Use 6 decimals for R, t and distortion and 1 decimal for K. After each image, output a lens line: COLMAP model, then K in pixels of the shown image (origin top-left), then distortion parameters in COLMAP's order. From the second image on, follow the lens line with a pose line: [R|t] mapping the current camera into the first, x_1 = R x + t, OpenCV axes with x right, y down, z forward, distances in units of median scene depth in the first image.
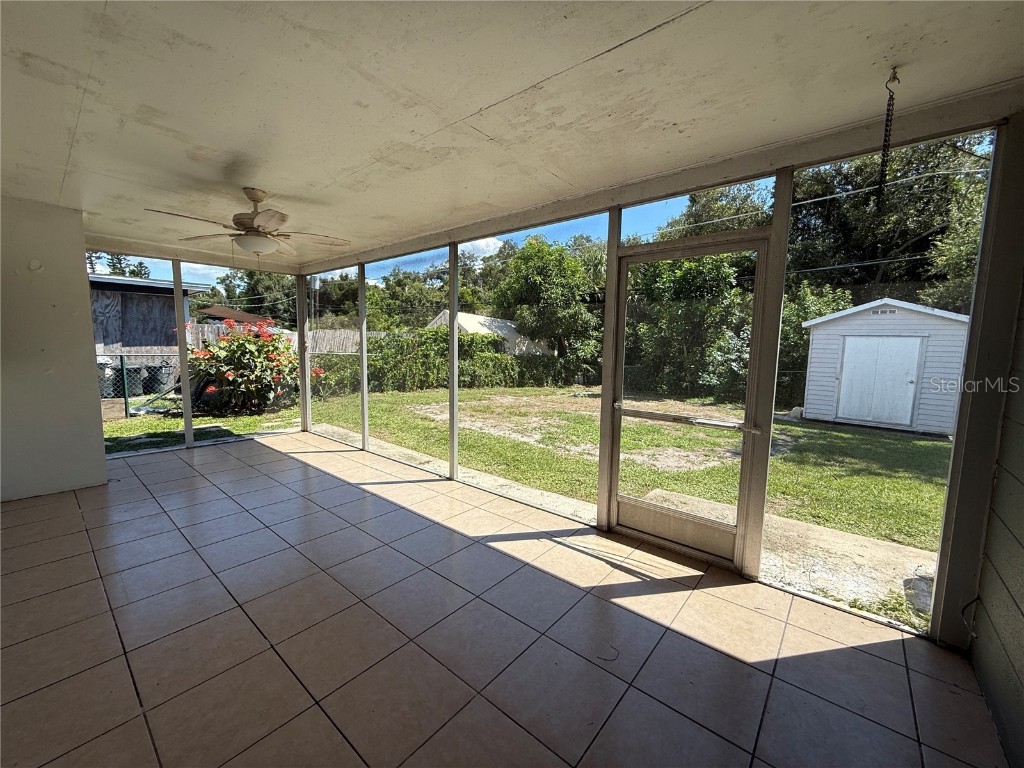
lens RADIAL K [[408.3, 0, 509.5], [0, 408.3, 384.5], [0, 0, 1]] dist [-0.000859, 0.000427]
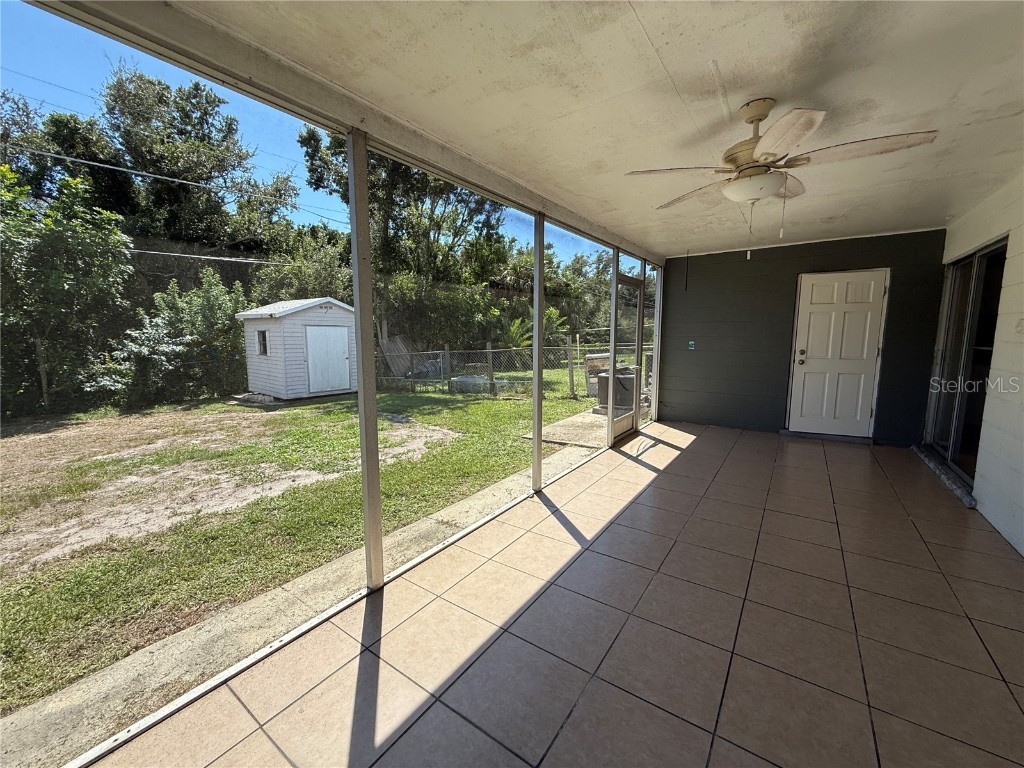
lens RADIAL K [[408.3, 0, 509.3], [0, 408.3, 384.4], [0, 0, 1]] dist [-0.000859, 0.000427]
pose [[-0.082350, -0.135104, 0.987403, -1.094107], [0.108920, 0.983614, 0.143669, -0.136296], [-0.990634, 0.119379, -0.066286, 1.250558]]
